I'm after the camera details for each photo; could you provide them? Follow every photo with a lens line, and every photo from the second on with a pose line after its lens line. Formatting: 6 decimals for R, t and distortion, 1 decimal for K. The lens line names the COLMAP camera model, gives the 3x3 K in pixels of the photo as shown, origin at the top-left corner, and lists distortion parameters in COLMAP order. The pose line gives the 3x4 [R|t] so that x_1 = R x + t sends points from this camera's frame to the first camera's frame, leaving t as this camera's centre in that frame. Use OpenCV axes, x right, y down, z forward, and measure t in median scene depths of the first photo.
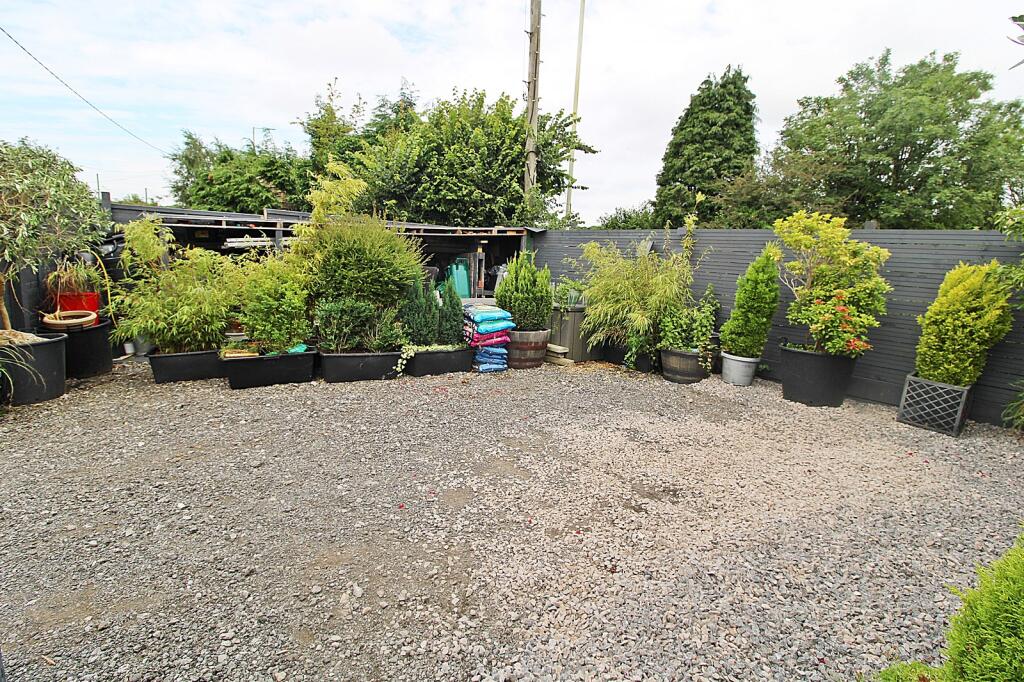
lens RADIAL K [[478.7, 0, 512.0], [0, 478.7, 341.0], [0, 0, 1]] dist [-0.003143, -0.012800]
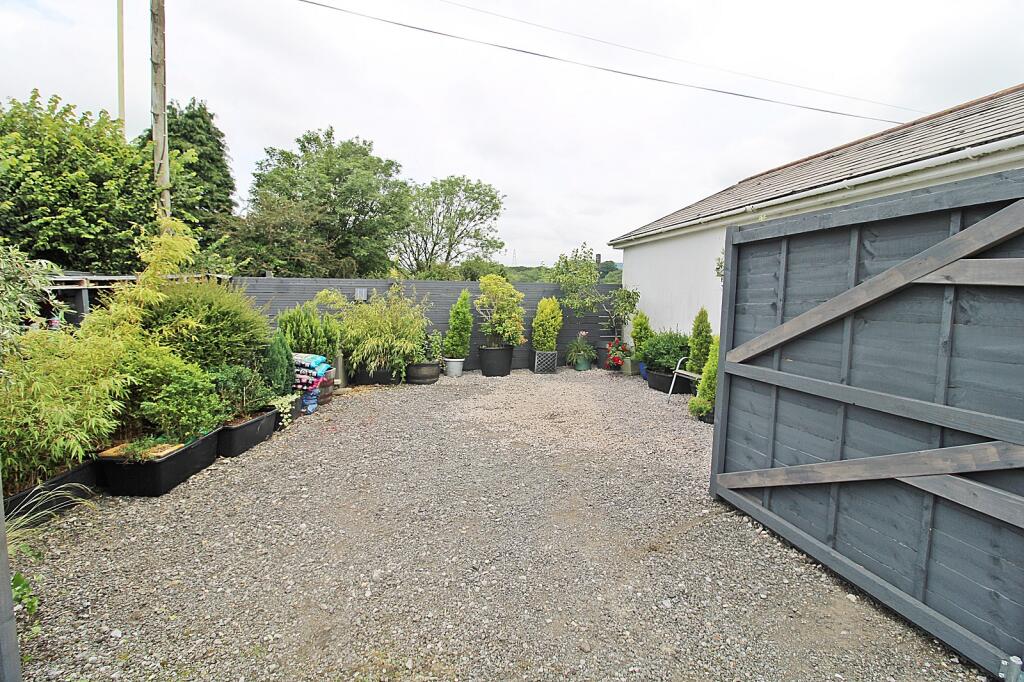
lens RADIAL K [[478.7, 0, 512.0], [0, 478.7, 341.0], [0, 0, 1]] dist [-0.003143, -0.012800]
pose [[0.450430, -0.128344, 0.883539, -0.205771], [0.170832, 0.983719, 0.055806, -0.020560], [-0.876316, 0.125800, 0.465022, 0.016685]]
